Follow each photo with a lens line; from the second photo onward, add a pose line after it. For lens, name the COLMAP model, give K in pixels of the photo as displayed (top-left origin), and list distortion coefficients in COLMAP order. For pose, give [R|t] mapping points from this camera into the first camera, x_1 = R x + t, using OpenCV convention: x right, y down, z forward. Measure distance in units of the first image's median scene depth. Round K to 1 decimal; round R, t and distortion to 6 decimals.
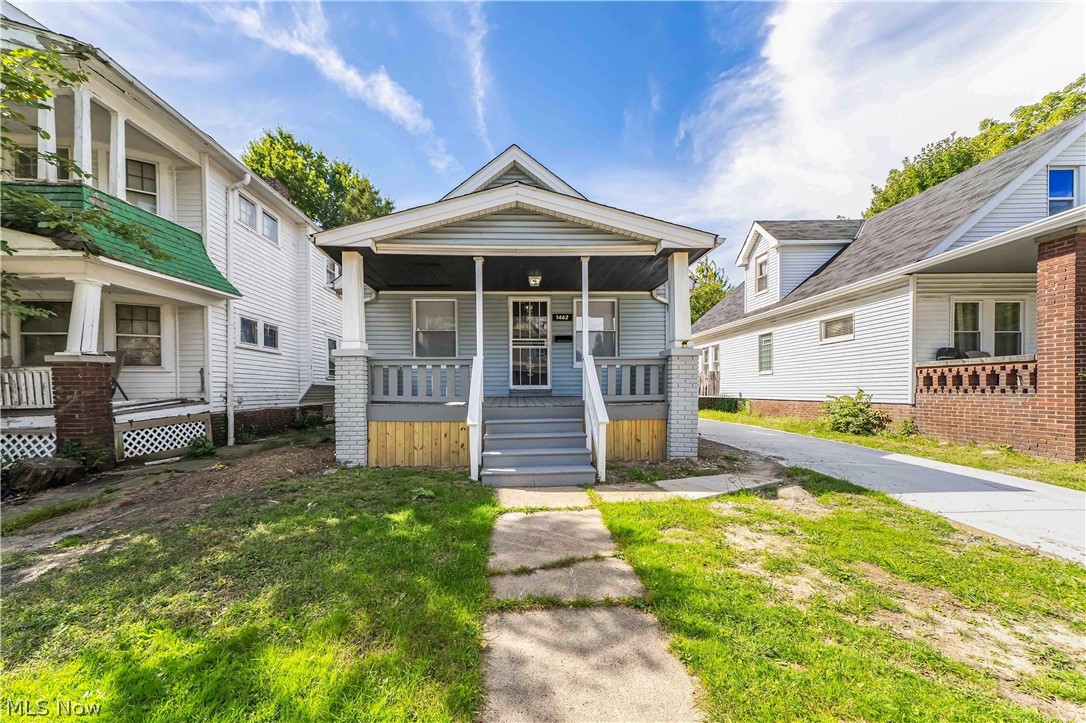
lens RADIAL K [[390.4, 0, 560.6], [0, 390.4, 388.0], [0, 0, 1]] dist [0.017130, 0.000012]
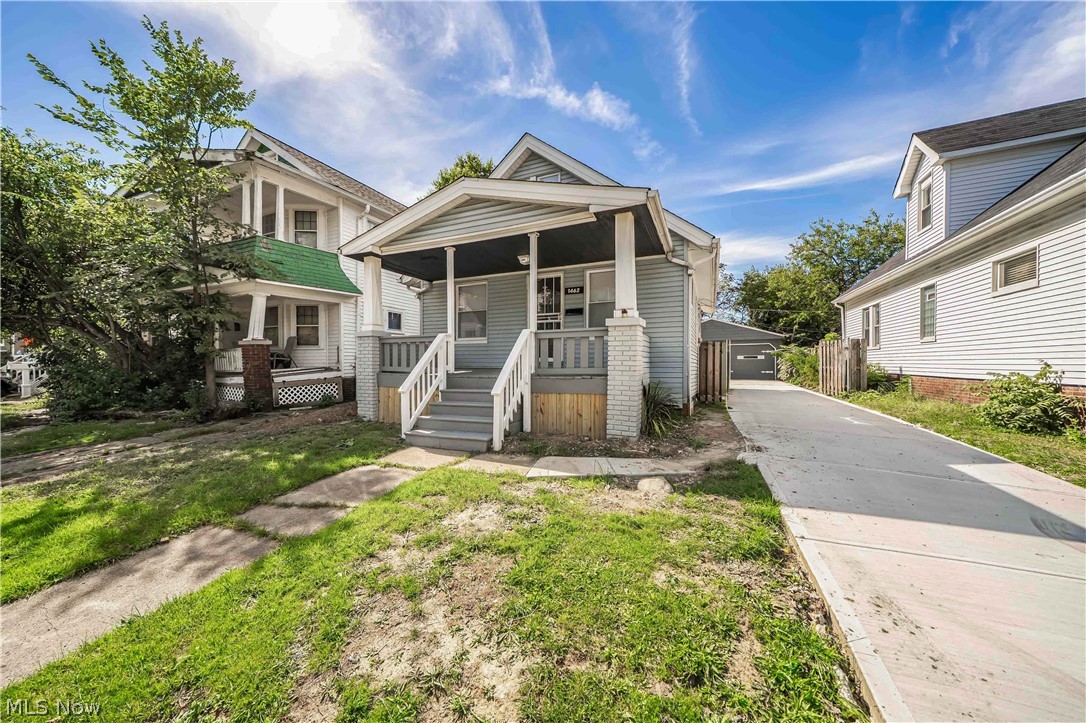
lens RADIAL K [[382.1, 0, 543.0], [0, 382.1, 361.5], [0, 0, 1]] dist [0.008983, 0.000026]
pose [[0.895118, 0.003078, -0.445818, 0.537218], [-0.000734, 0.999985, 0.005432, -0.003794], [0.445828, -0.004535, 0.895107, 0.112901]]
